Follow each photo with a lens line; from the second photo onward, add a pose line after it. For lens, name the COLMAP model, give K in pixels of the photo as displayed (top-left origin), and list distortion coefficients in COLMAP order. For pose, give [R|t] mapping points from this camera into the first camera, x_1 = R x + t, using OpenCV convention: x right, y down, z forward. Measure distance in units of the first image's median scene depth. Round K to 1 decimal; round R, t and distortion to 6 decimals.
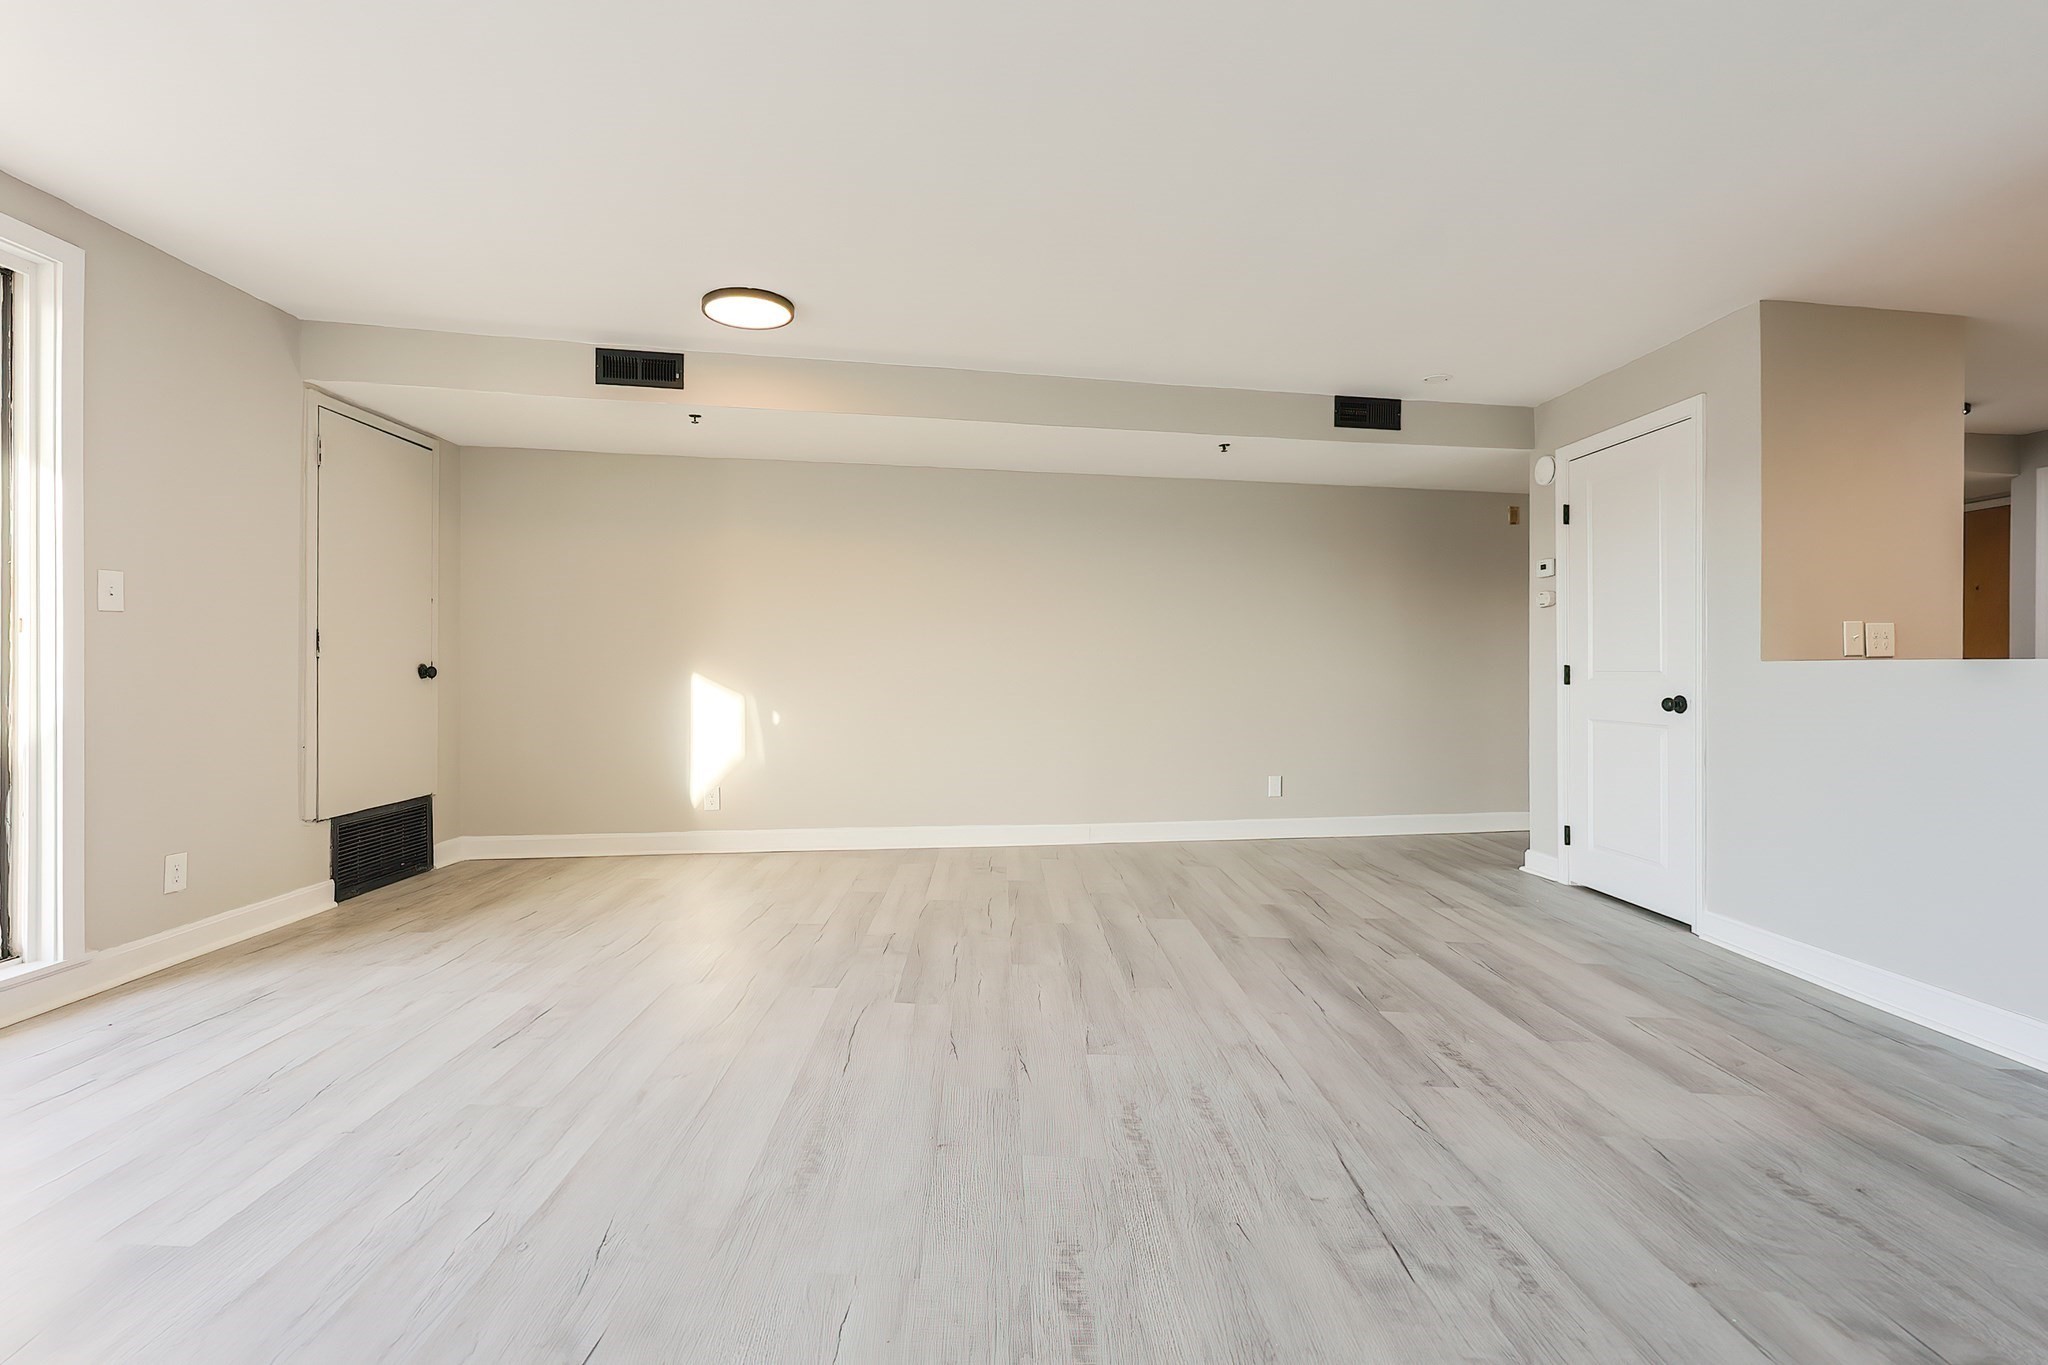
lens RADIAL K [[934.1, 0, 912.5], [0, 934.1, 668.5], [0, 0, 1]] dist [-0.002185, -0.000018]
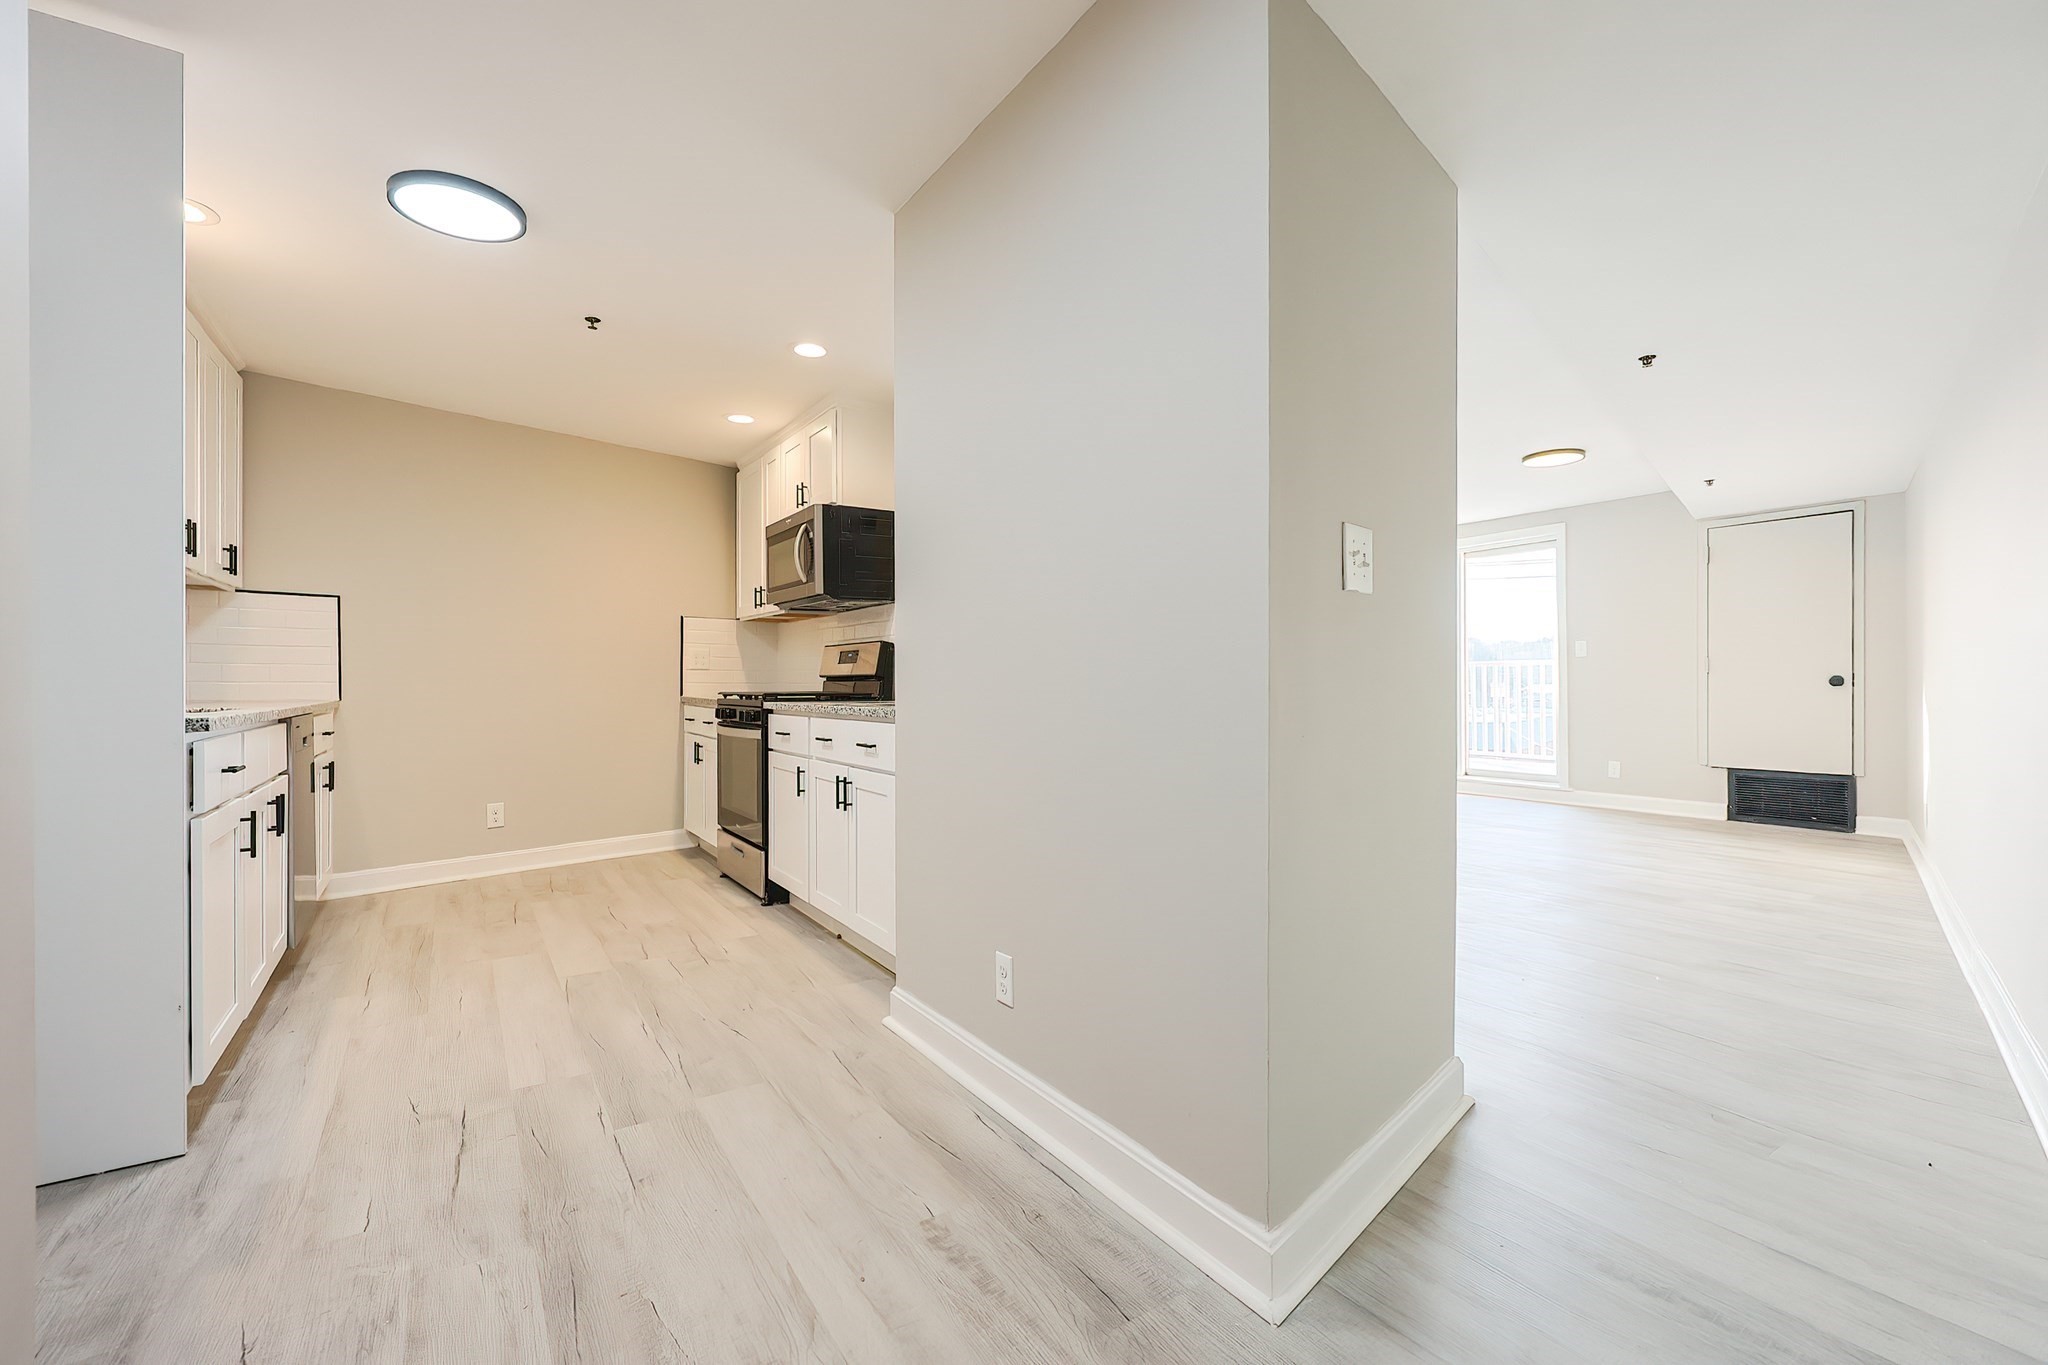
lens RADIAL K [[879.2, 0, 1025.3], [0, 879.2, 685.0], [0, 0, 1]] dist [-0.002202, -0.000276]
pose [[-0.785607, -0.001456, -0.618725, 1.610781], [-0.001469, 0.999999, -0.000488, 0.017135], [0.618725, 0.000526, -0.785608, 1.753524]]
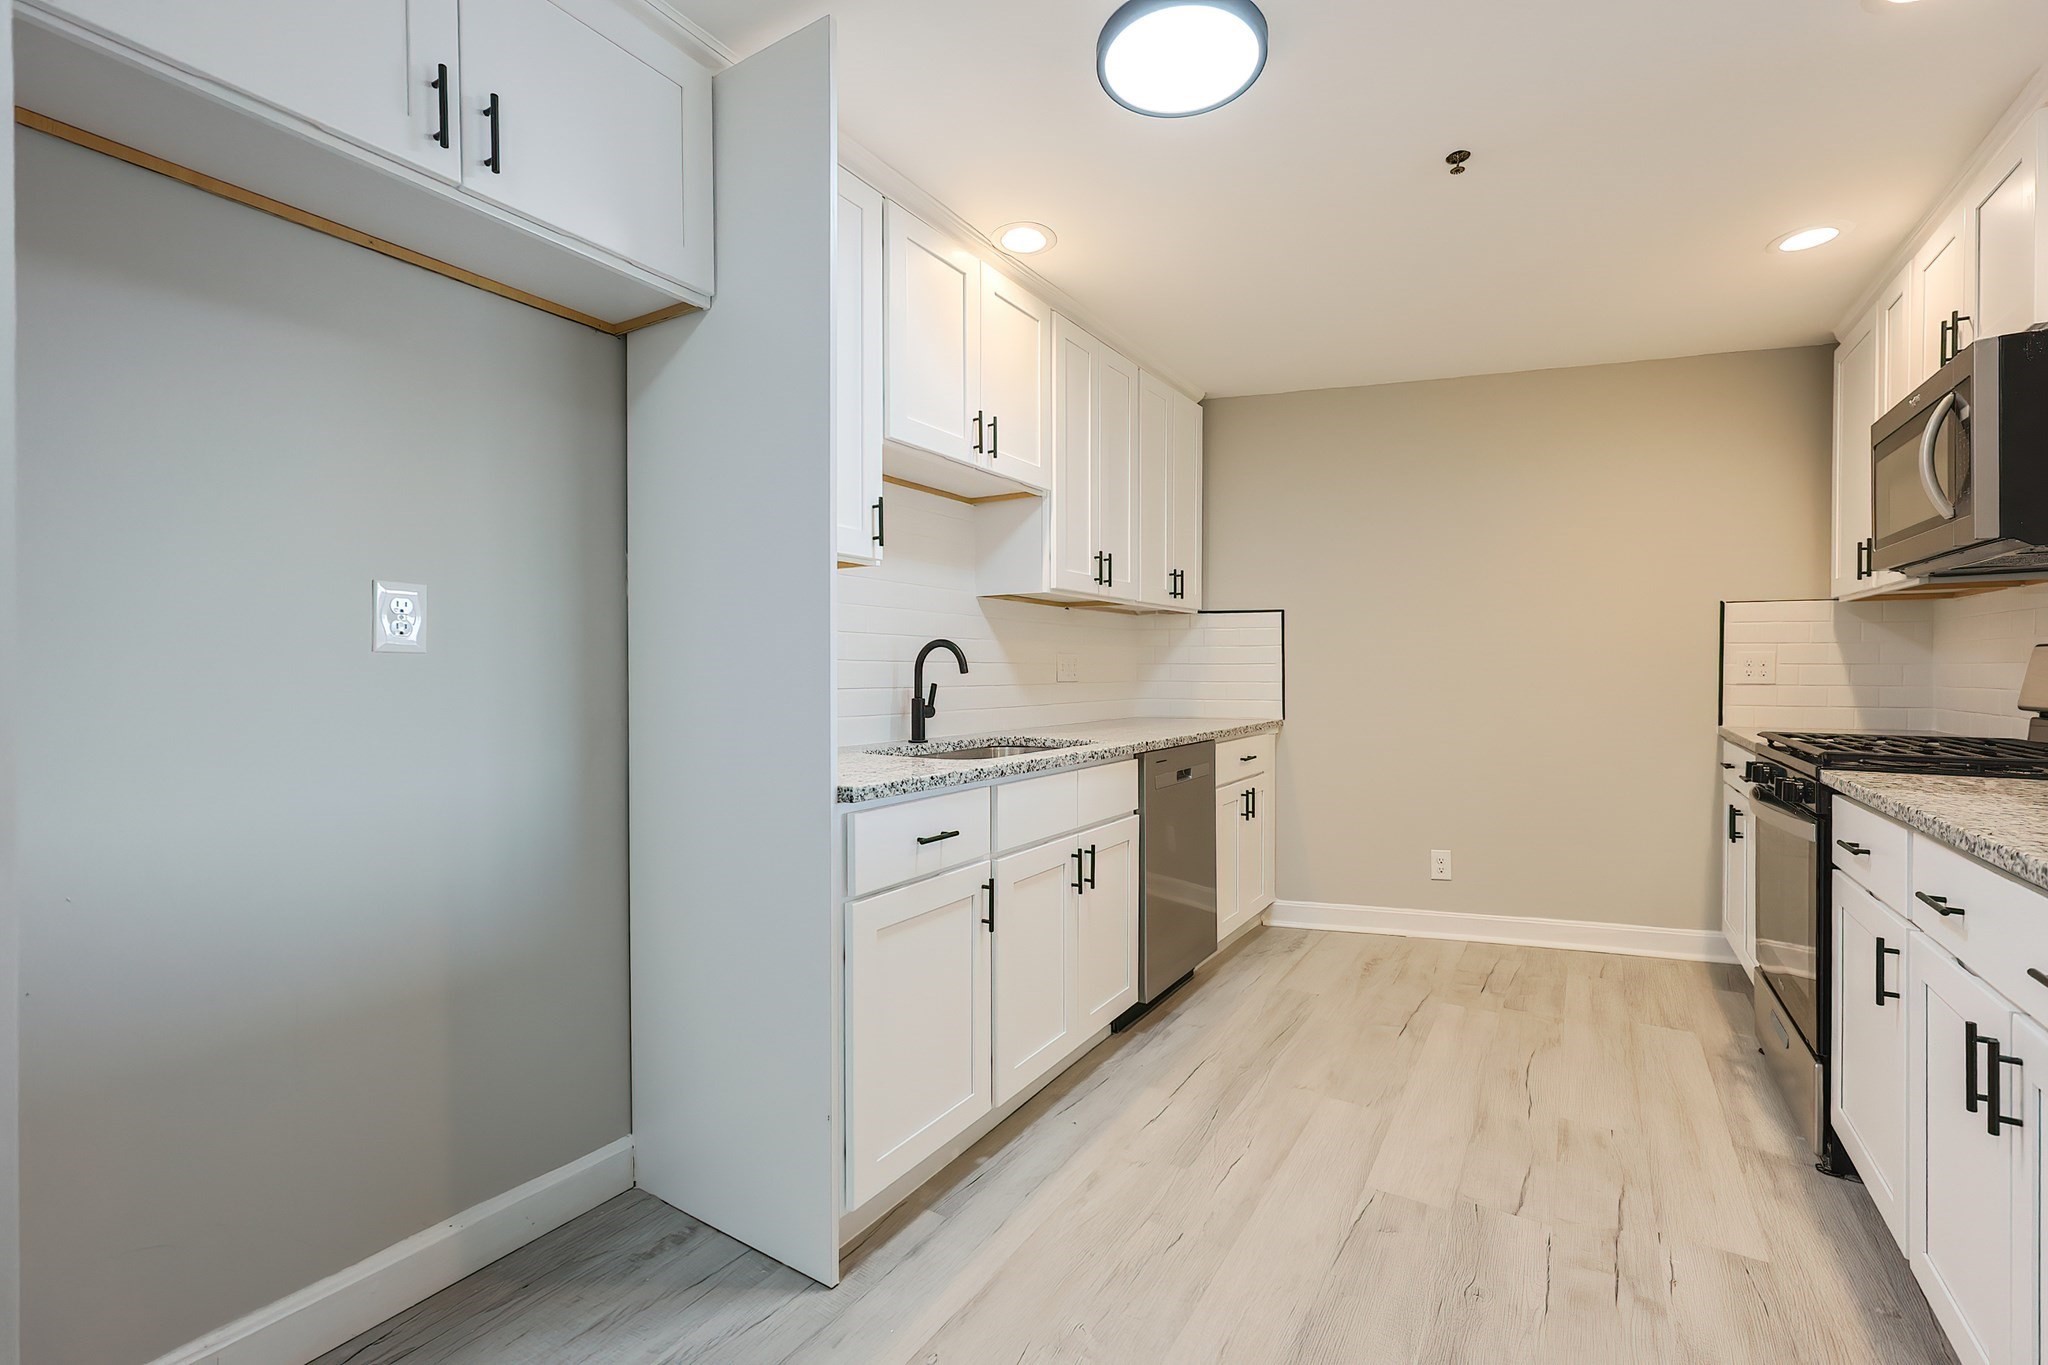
lens RADIAL K [[865.3, 0, 1069.4], [0, 865.3, 679.3], [0, 0, 1]] dist [0.006436, 0.000280]
pose [[-0.900998, -0.007154, 0.433764, 1.354321], [-0.002005, 0.999922, 0.012329, -0.028615], [-0.433818, 0.010239, -0.900942, 1.349707]]
